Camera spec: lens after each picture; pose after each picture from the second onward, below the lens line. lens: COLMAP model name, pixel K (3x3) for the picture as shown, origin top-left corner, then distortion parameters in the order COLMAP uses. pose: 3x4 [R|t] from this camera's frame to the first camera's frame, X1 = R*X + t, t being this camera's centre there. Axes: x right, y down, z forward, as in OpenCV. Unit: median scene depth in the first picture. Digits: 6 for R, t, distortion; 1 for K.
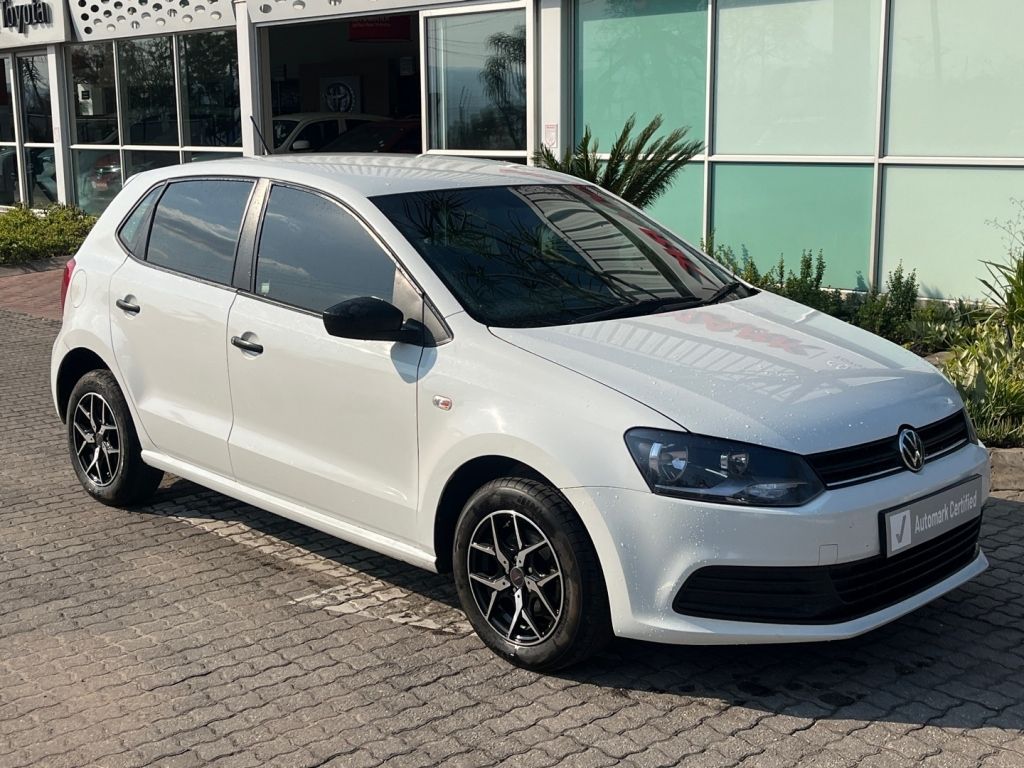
lens RADIAL K [[1486.2, 0, 512.0], [0, 1486.2, 384.0], [0, 0, 1]] dist [0.132168, 0.014474]
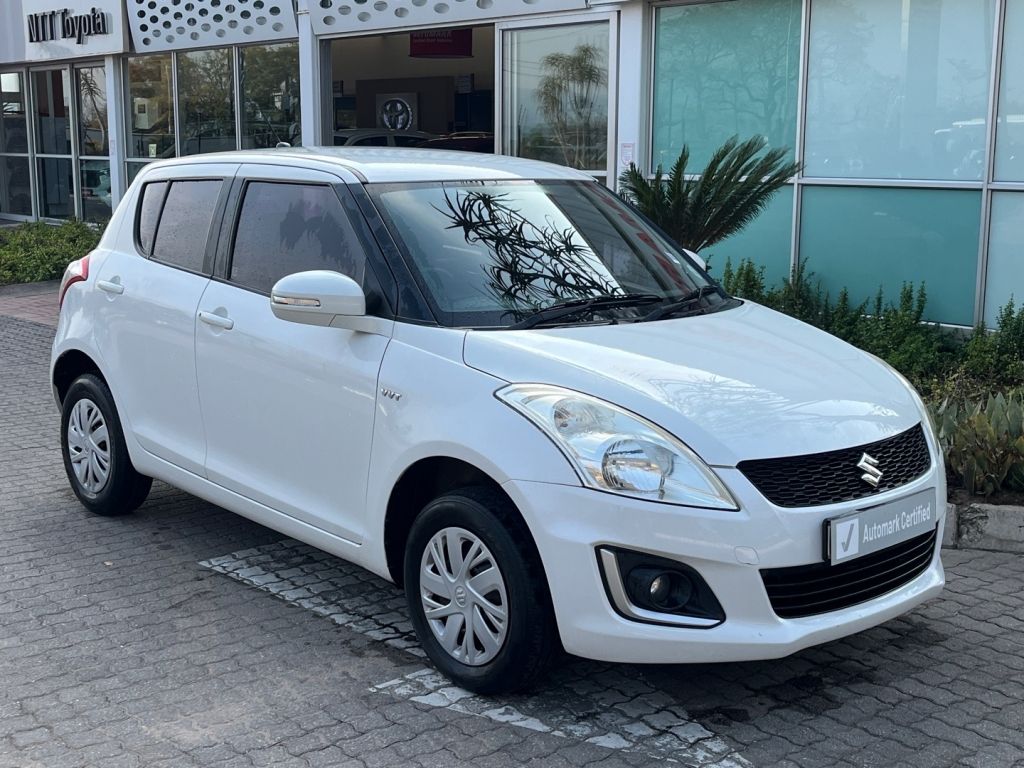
lens RADIAL K [[1365.9, 0, 512.0], [0, 1365.9, 384.0], [0, 0, 1]] dist [0.125098, -0.043442]
pose [[0.999796, 0.017538, -0.010001, -0.033811], [-0.017548, 0.999846, -0.000959, -0.016749], [0.009983, 0.001134, 0.999950, 0.114402]]
